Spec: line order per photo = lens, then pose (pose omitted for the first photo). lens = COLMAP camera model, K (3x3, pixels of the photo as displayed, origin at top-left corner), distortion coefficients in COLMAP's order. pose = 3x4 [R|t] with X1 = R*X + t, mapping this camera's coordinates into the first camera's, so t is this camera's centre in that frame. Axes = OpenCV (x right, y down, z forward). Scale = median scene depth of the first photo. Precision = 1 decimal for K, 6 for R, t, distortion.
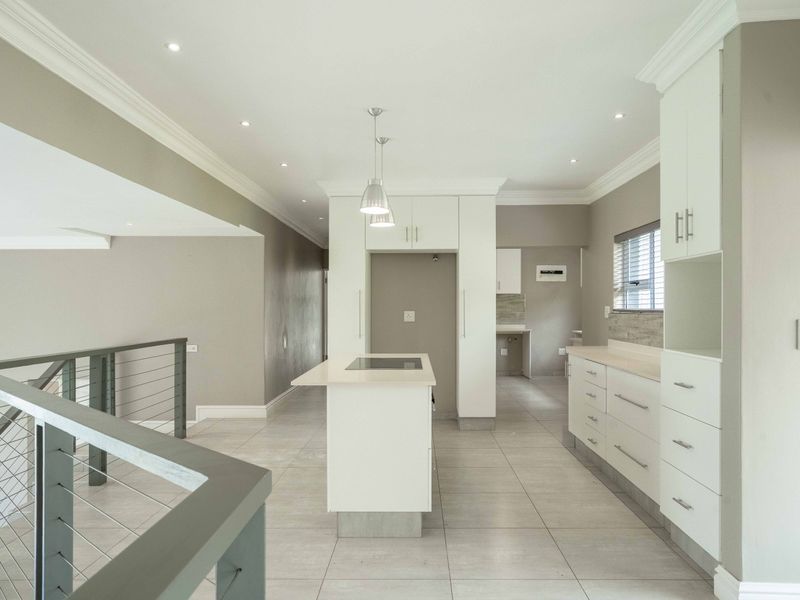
lens RADIAL K [[542.0, 0, 403.8], [0, 542.0, 302.3], [0, 0, 1]] dist [-0.033454, 0.047320]
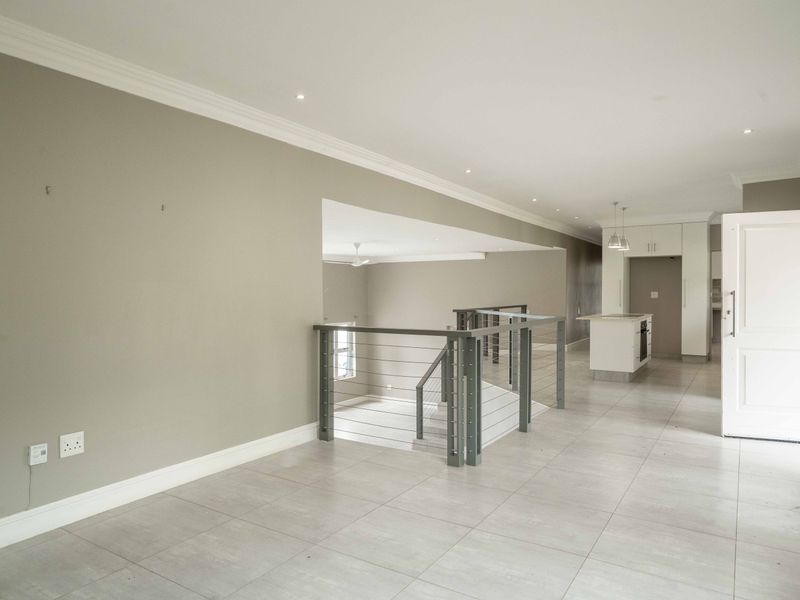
lens RADIAL K [[542.0, 0, 403.8], [0, 542.0, 302.3], [0, 0, 1]] dist [-0.033454, 0.047320]
pose [[0.854131, 0.012291, -0.519913, 0.204503], [0.005470, 0.999453, 0.032615, -0.008886], [0.520029, -0.030702, 0.853597, -0.774271]]
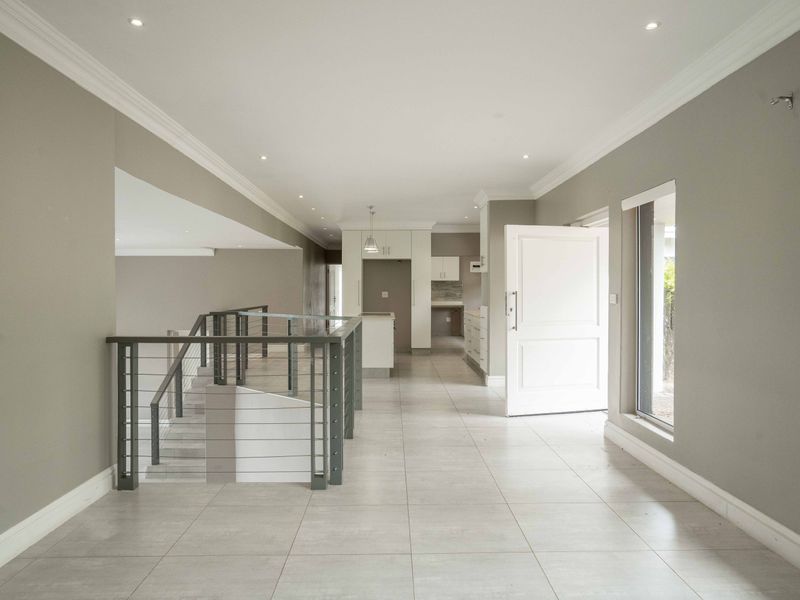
lens RADIAL K [[542.0, 0, 403.8], [0, 542.0, 302.3], [0, 0, 1]] dist [-0.033454, 0.047320]
pose [[0.998951, 0.001919, 0.045757, -0.009364], [-0.003462, 0.999427, 0.033663, -0.008862], [-0.045666, -0.033786, 0.998385, -0.765125]]
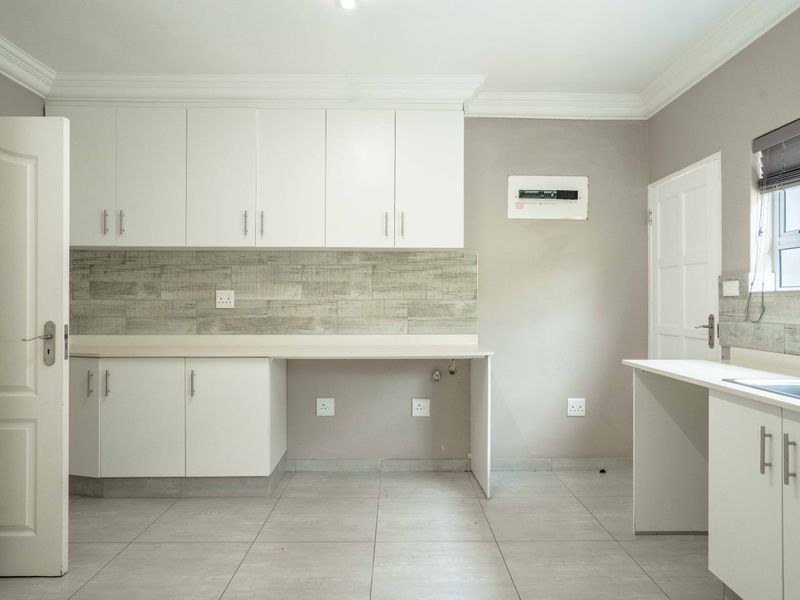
lens RADIAL K [[542.0, 0, 403.8], [0, 542.0, 302.3], [0, 0, 1]] dist [-0.033454, 0.047320]
pose [[0.995821, 0.001299, 0.091317, 0.220020], [-0.004992, 0.999178, 0.040229, 0.006696], [-0.091190, -0.040517, 0.995009, 0.998221]]
